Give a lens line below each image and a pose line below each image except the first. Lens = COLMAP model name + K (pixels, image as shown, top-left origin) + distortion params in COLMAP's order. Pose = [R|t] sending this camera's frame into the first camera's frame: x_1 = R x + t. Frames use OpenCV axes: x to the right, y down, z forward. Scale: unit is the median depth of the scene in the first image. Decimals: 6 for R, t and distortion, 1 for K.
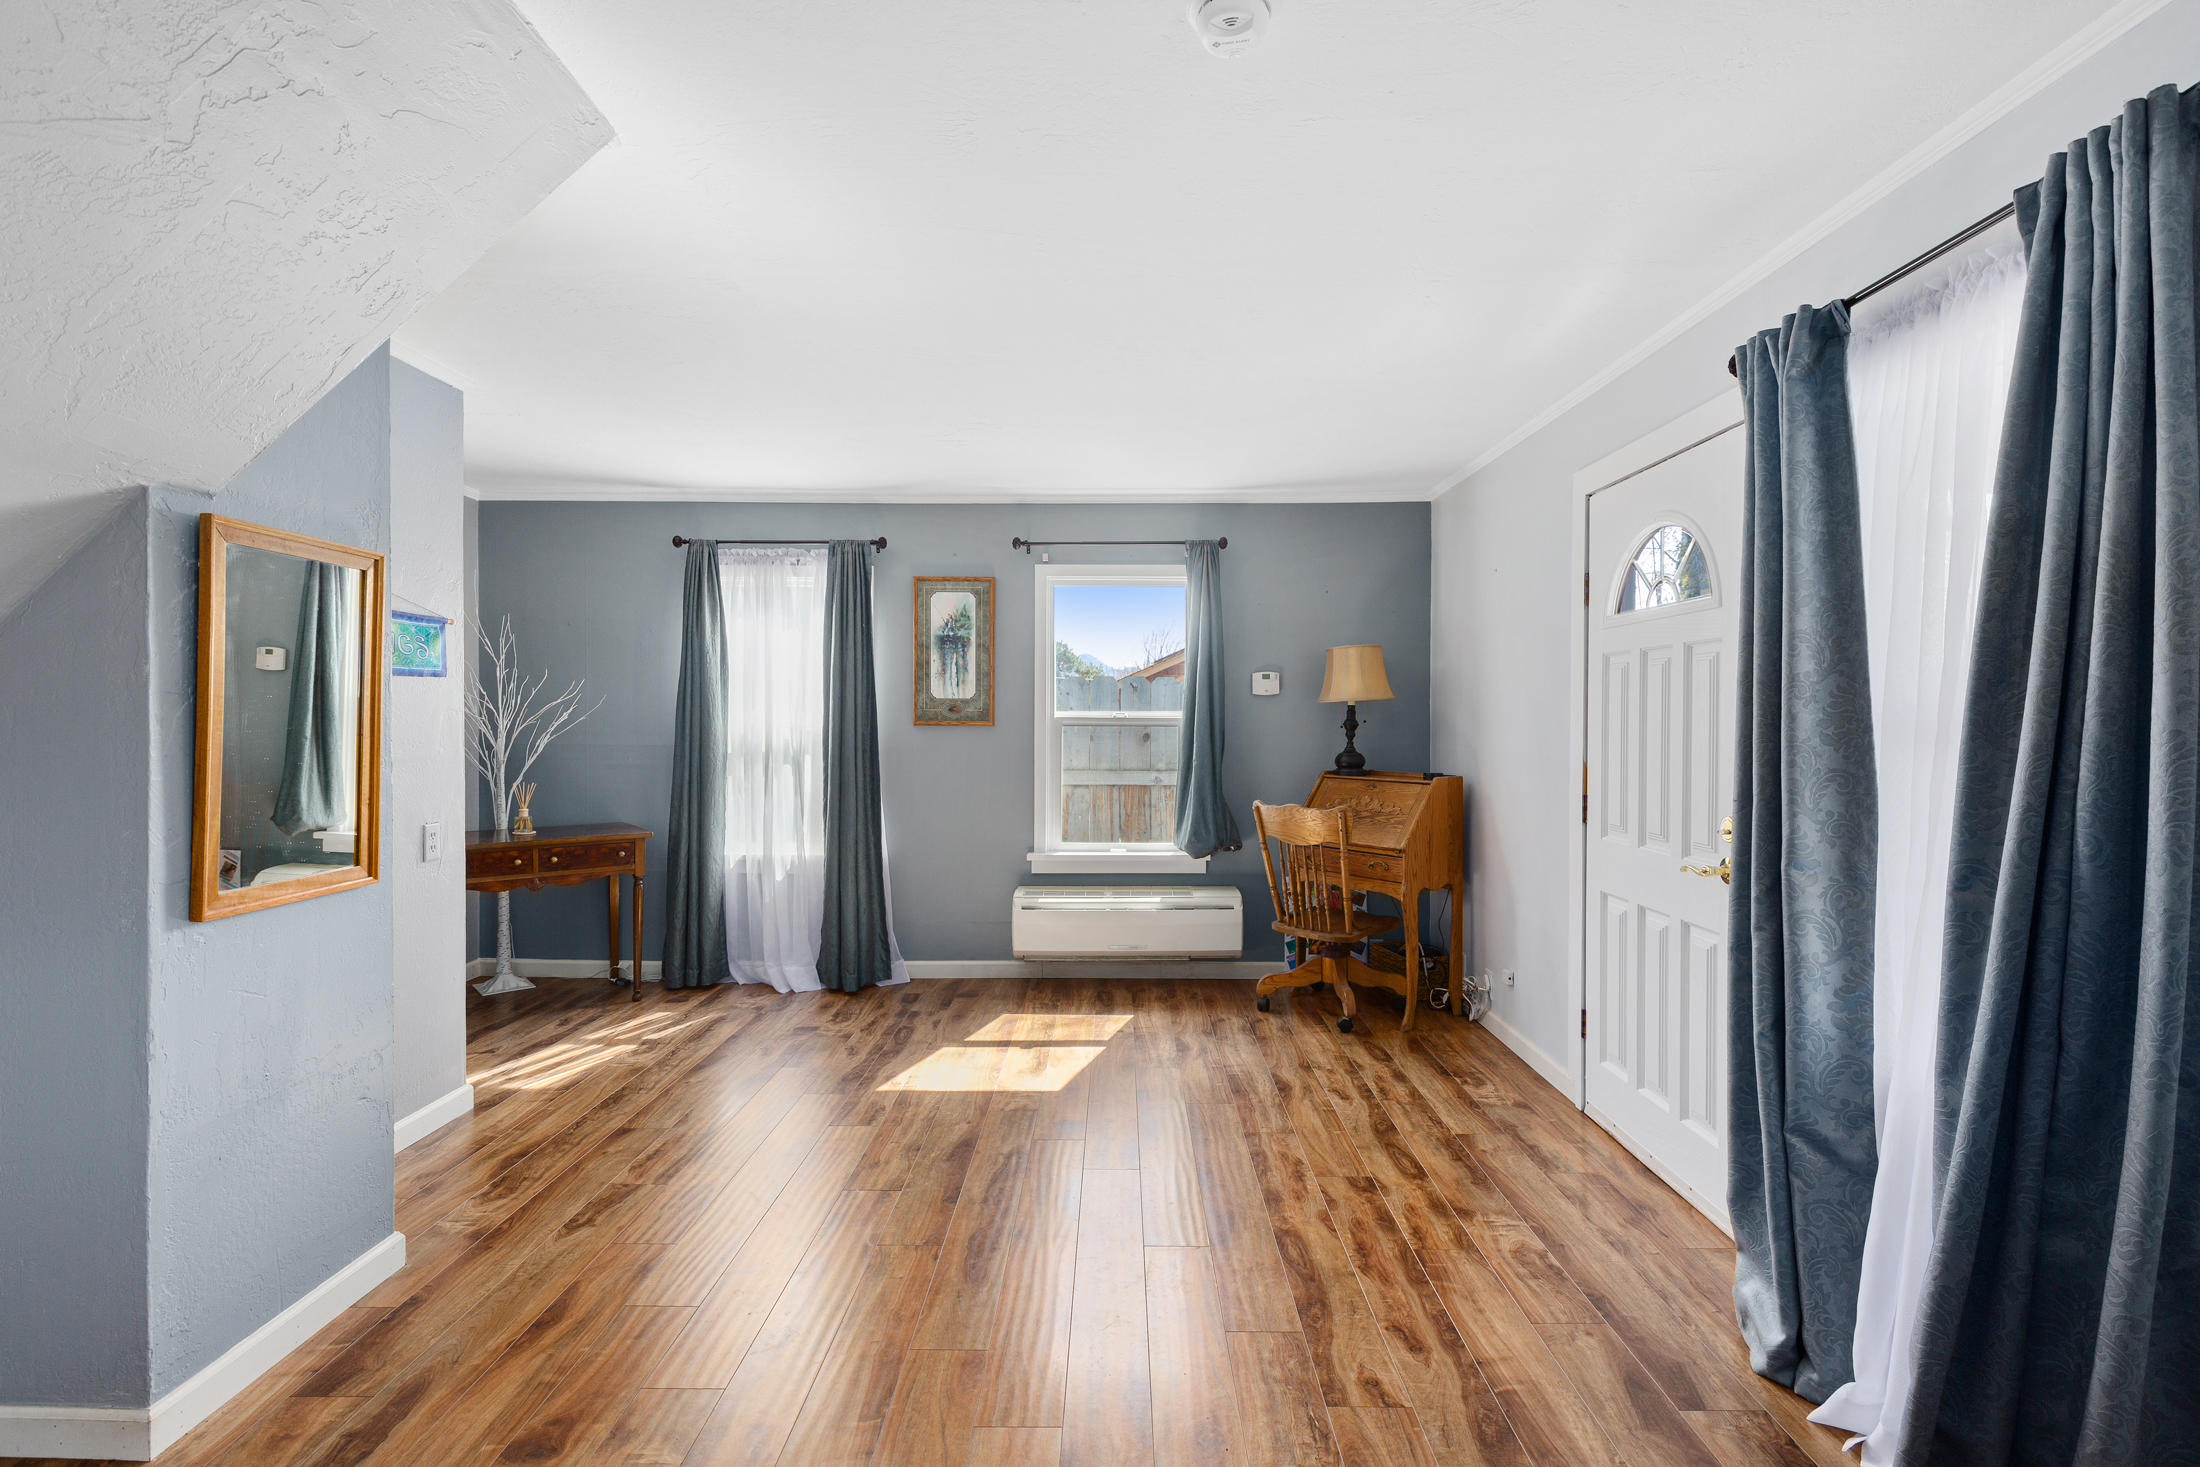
lens RADIAL K [[990.3, 0, 1093.7], [0, 990.3, 727.4], [0, 0, 1]] dist [-0.001374, 0.000052]
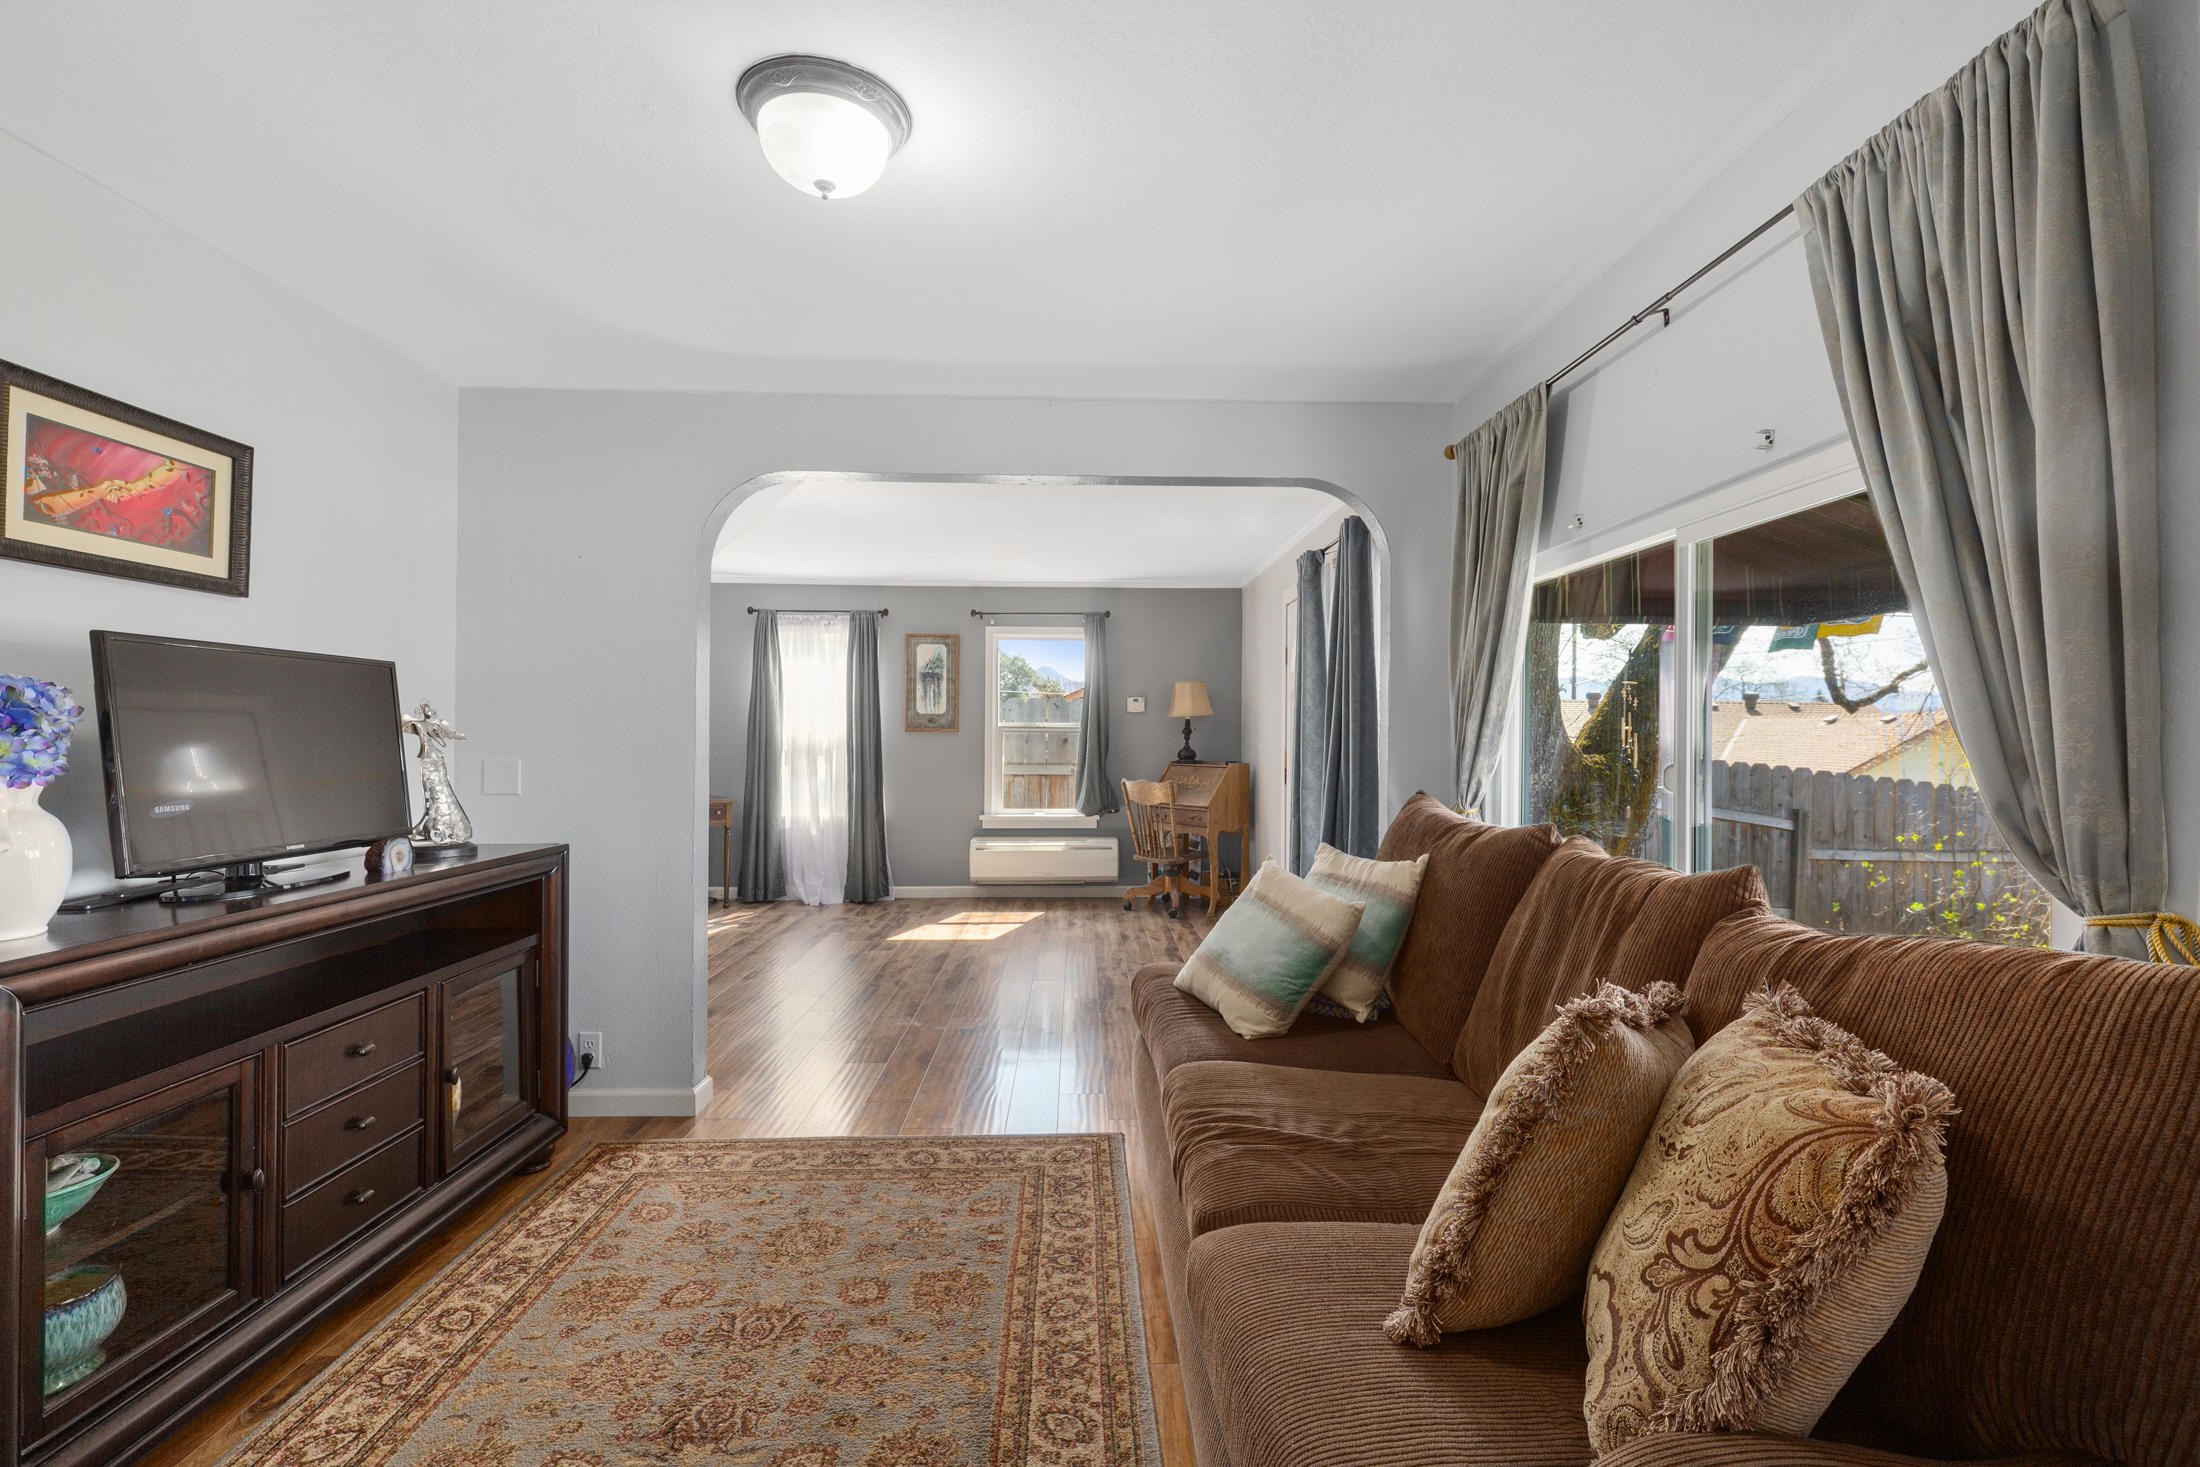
lens RADIAL K [[990.3, 0, 1097.3], [0, 990.3, 723.5], [0, 0, 1]] dist [-0.001374, 0.000052]
pose [[0.999031, 0.003308, 0.043895, 0.047970], [-0.002573, 0.999856, -0.016780, 0.011111], [-0.043944, 0.016651, 0.998895, -0.551967]]
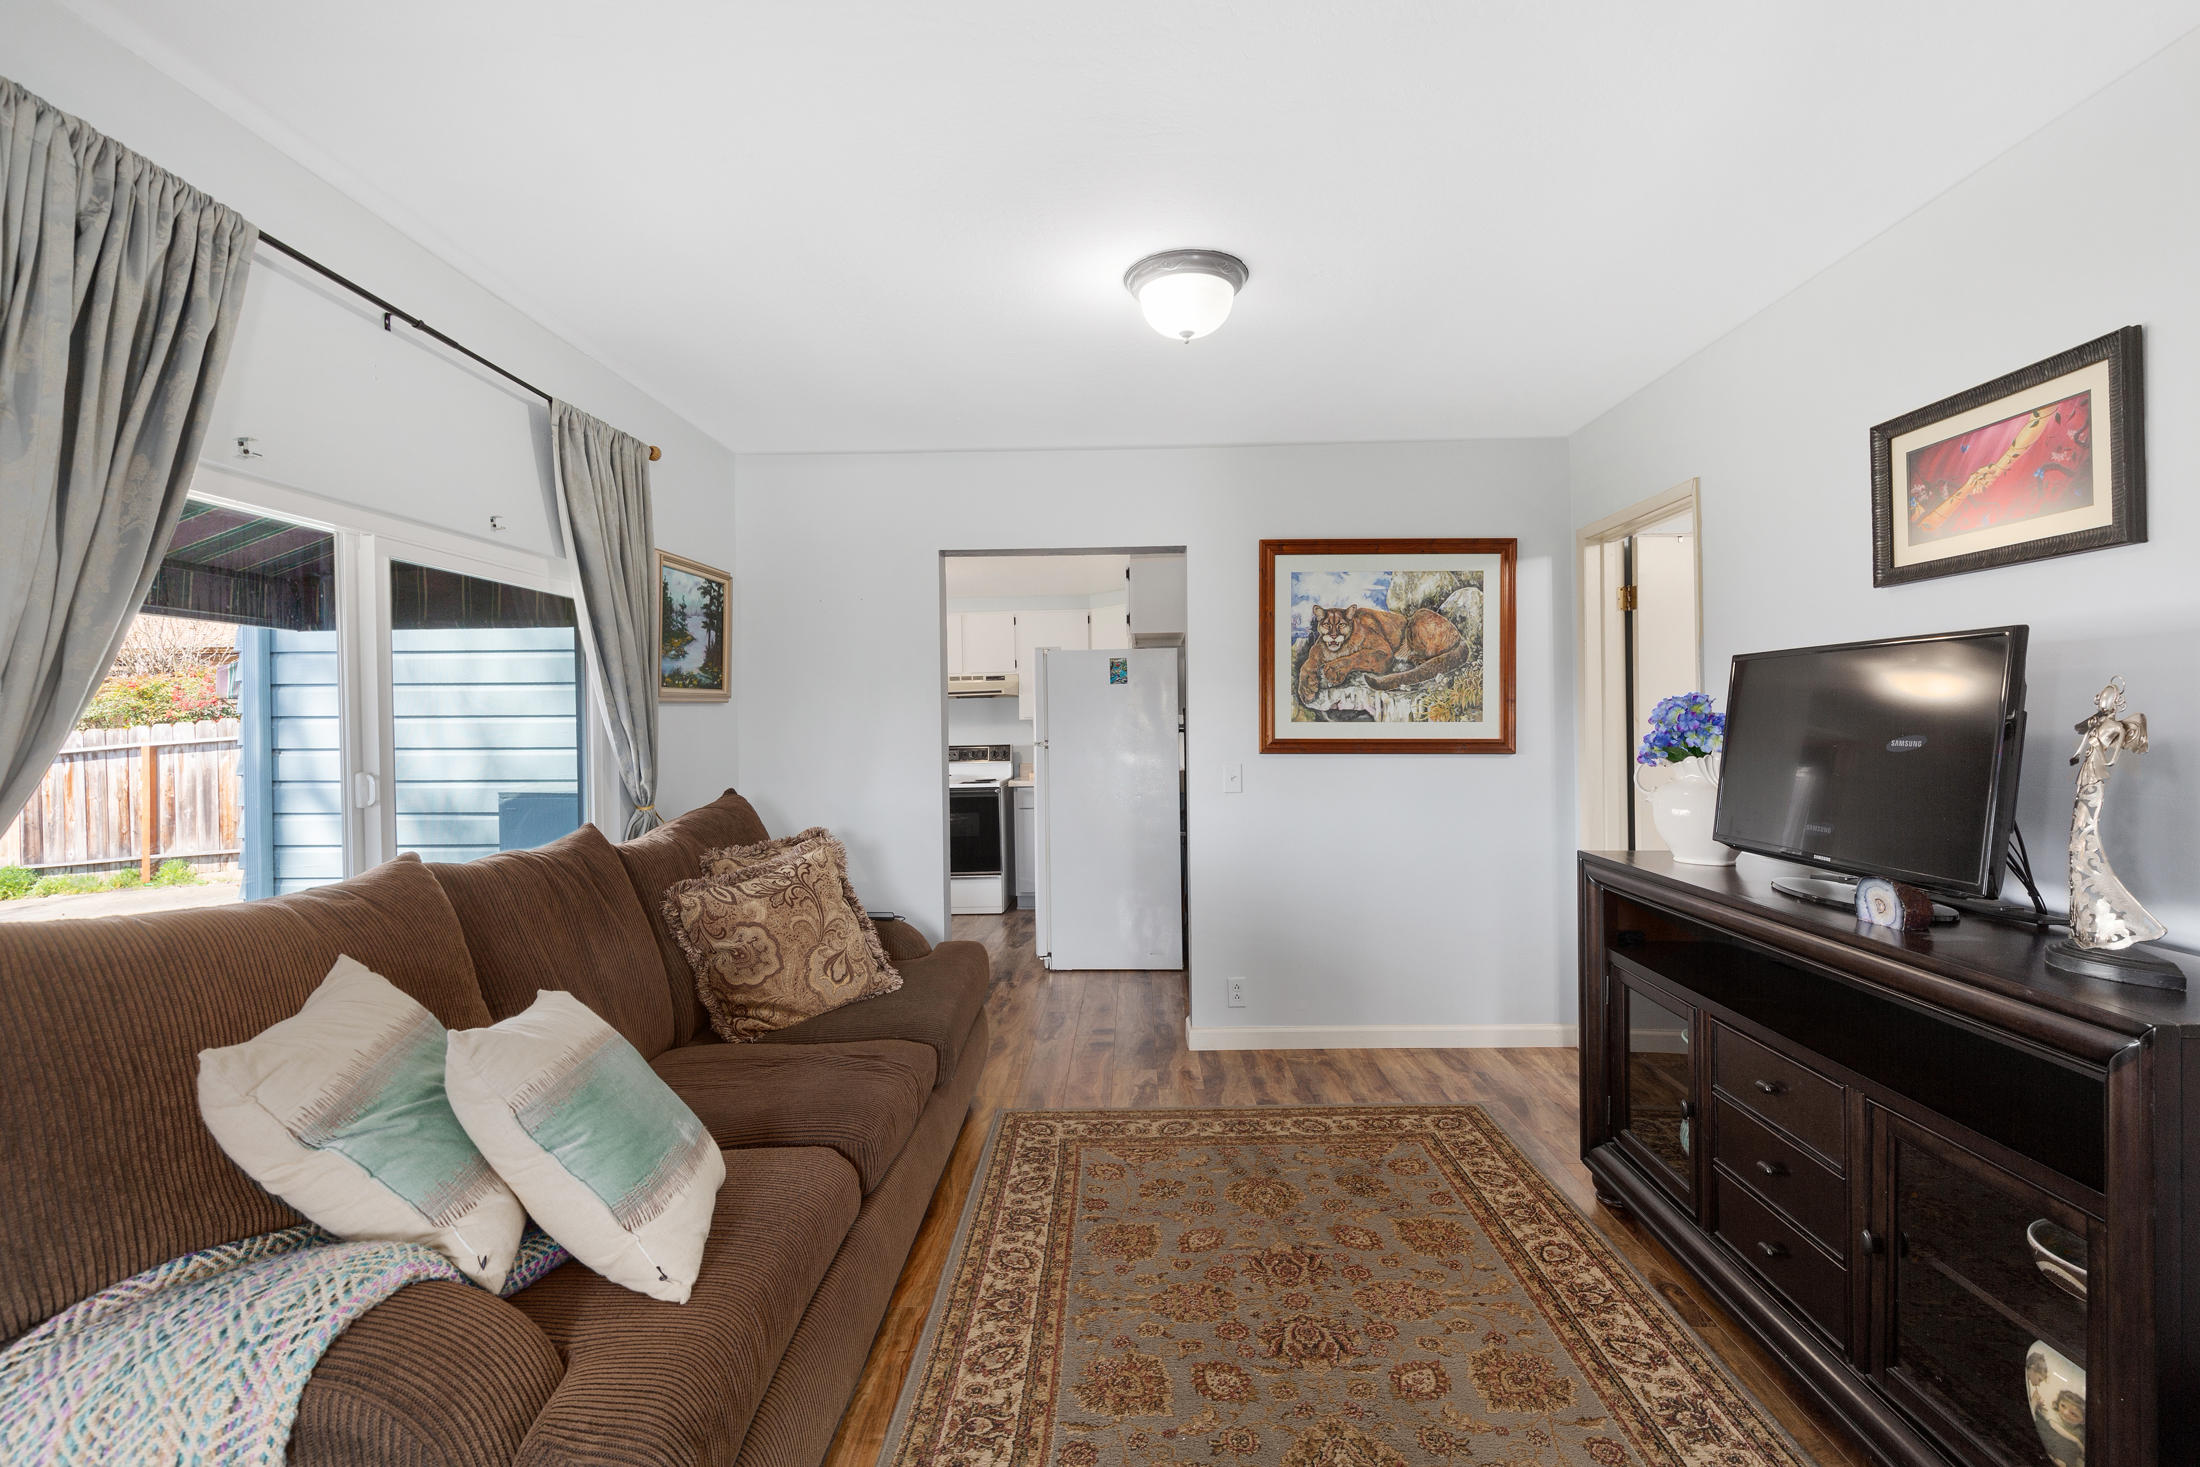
lens RADIAL K [[990.3, 0, 1095.9], [0, 990.3, 725.8], [0, 0, 1]] dist [-0.001374, 0.000052]
pose [[-0.999806, 0.009490, 0.017253, -0.100201], [0.009712, 0.999871, 0.012800, -0.034266], [-0.017130, 0.012965, -0.999769, 2.264235]]
